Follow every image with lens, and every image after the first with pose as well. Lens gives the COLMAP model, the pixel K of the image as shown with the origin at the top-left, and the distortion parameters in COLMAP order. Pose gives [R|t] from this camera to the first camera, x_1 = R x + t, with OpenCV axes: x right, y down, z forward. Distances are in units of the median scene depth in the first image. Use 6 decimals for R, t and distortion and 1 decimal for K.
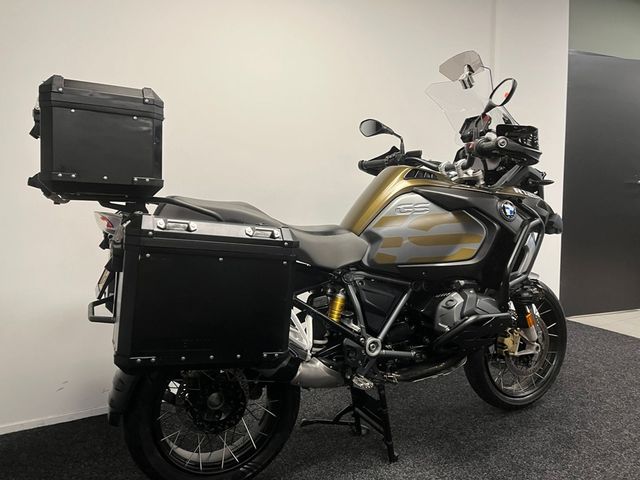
lens RADIAL K [[483.3, 0, 320.0], [0, 483.3, 240.0], [0, 0, 1]] dist [0.070056, -0.106751]
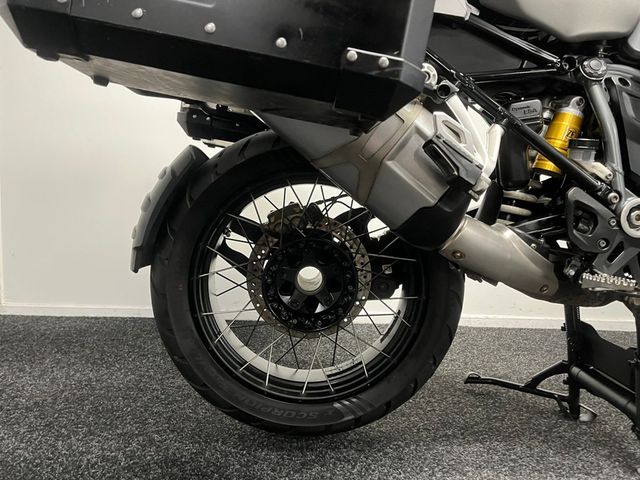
lens RADIAL K [[500.2, 0, 320.0], [0, 500.2, 240.0], [0, 0, 1]] dist [0.013329, 0.005040]
pose [[0.916657, 0.102884, -0.386206, 0.019383], [-0.104530, 0.994380, 0.016798, 0.261421], [0.385764, 0.024972, 0.922259, 0.441743]]
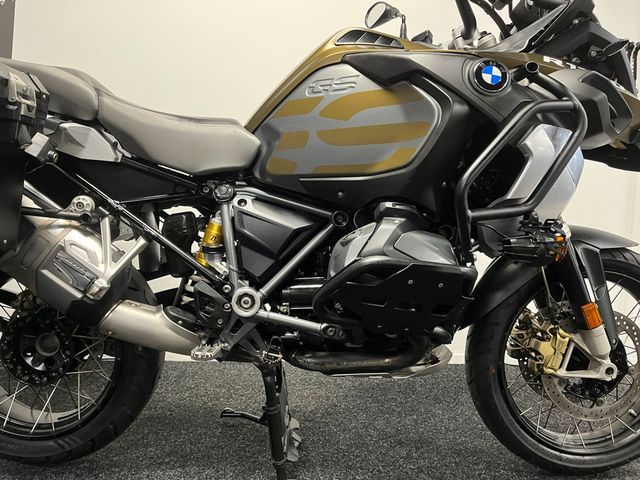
lens RADIAL K [[483.3, 0, 320.0], [0, 483.3, 240.0], [0, 0, 1]] dist [0.070056, -0.106751]
pose [[0.913503, 0.076468, -0.399580, 0.438734], [-0.088585, 0.995997, -0.011914, 0.136813], [0.397070, 0.046280, 0.916621, 0.449745]]
